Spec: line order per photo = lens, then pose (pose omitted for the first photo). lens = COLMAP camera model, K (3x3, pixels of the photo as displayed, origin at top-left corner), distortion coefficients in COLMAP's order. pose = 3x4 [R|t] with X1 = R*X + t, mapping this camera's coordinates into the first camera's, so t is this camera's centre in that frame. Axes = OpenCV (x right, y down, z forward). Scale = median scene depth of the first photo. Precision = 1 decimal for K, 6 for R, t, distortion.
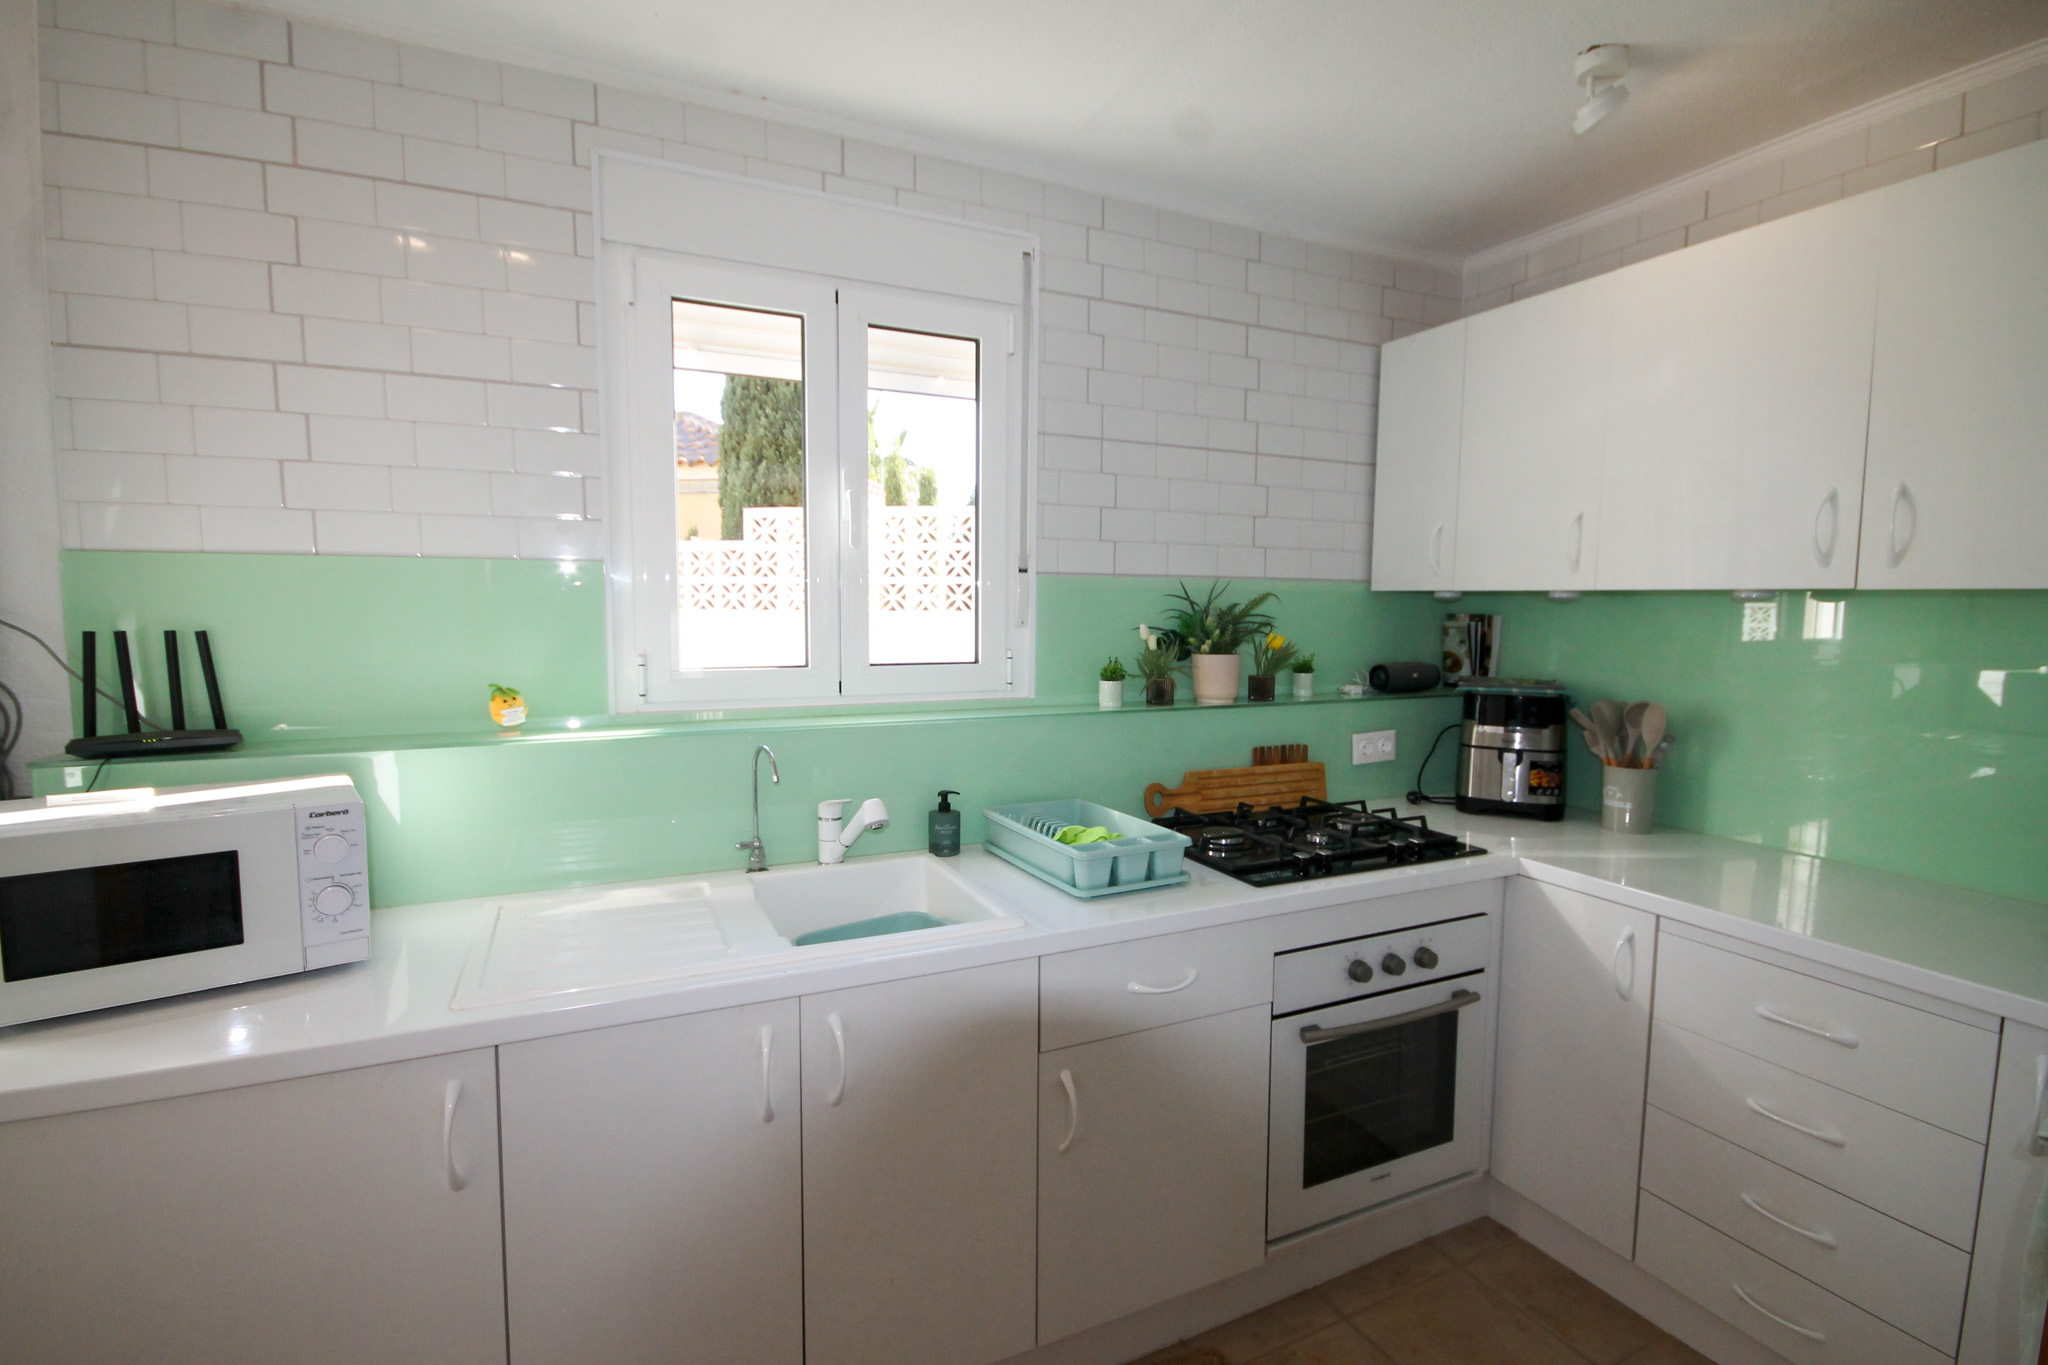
lens RADIAL K [[946.0, 0, 1024.0], [0, 946.0, 682.5], [0, 0, 1]] dist [0.001502, 0.000224]
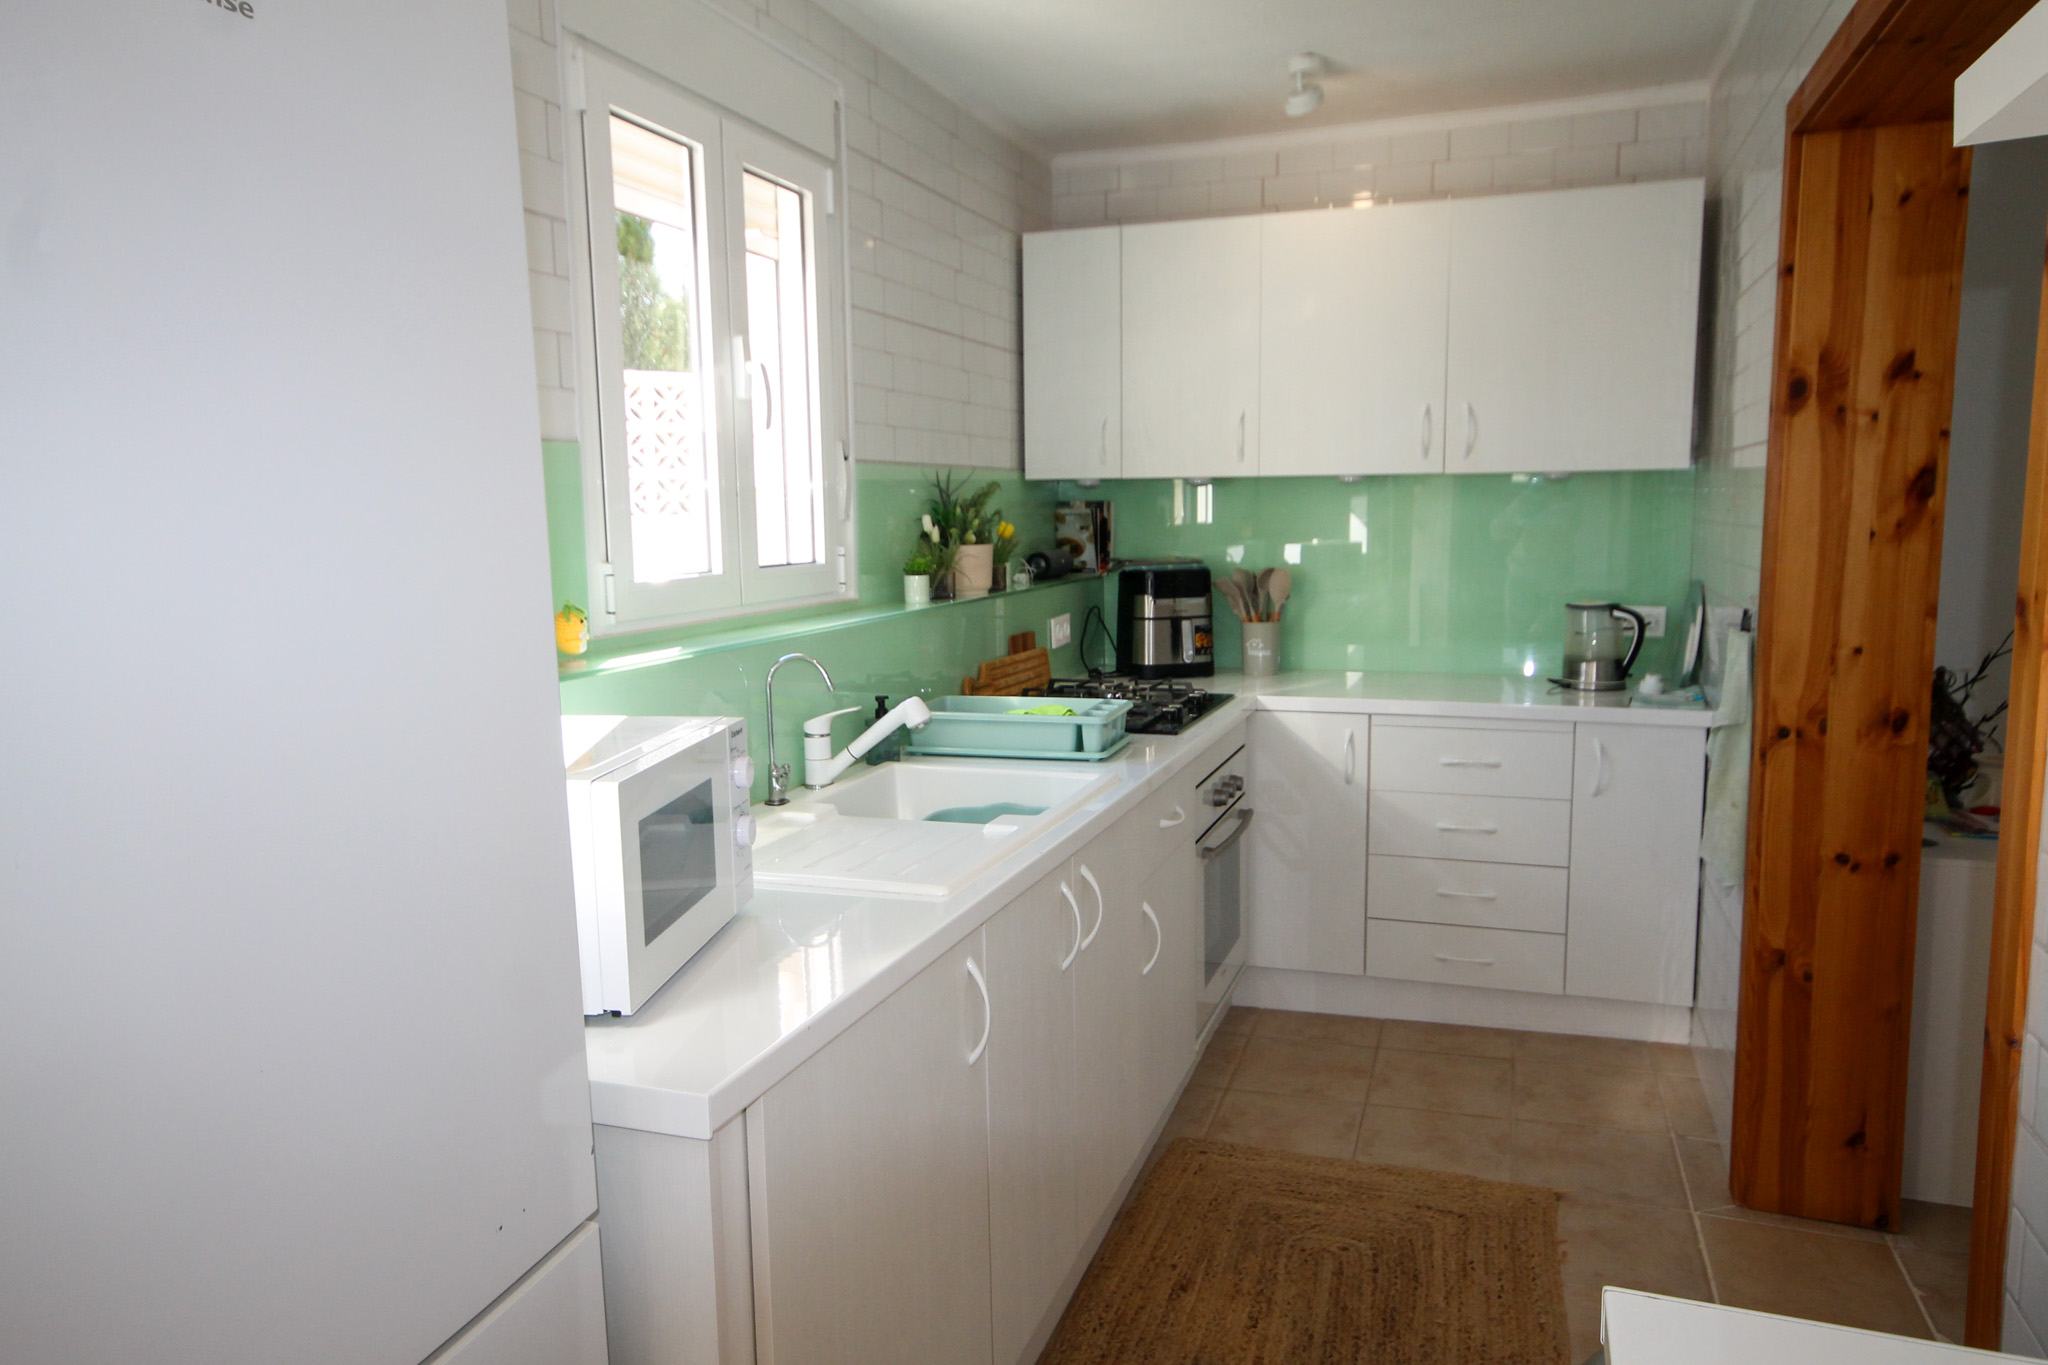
lens RADIAL K [[1360.7, 0, 1024.0], [0, 1360.7, 682.5], [0, 0, 1]] dist [-0.003838, 0.042158]
pose [[0.721349, -0.107944, 0.684108, -0.761901], [0.075851, 0.994151, 0.076885, 0.007975], [-0.688406, -0.003571, 0.725317, -0.060868]]
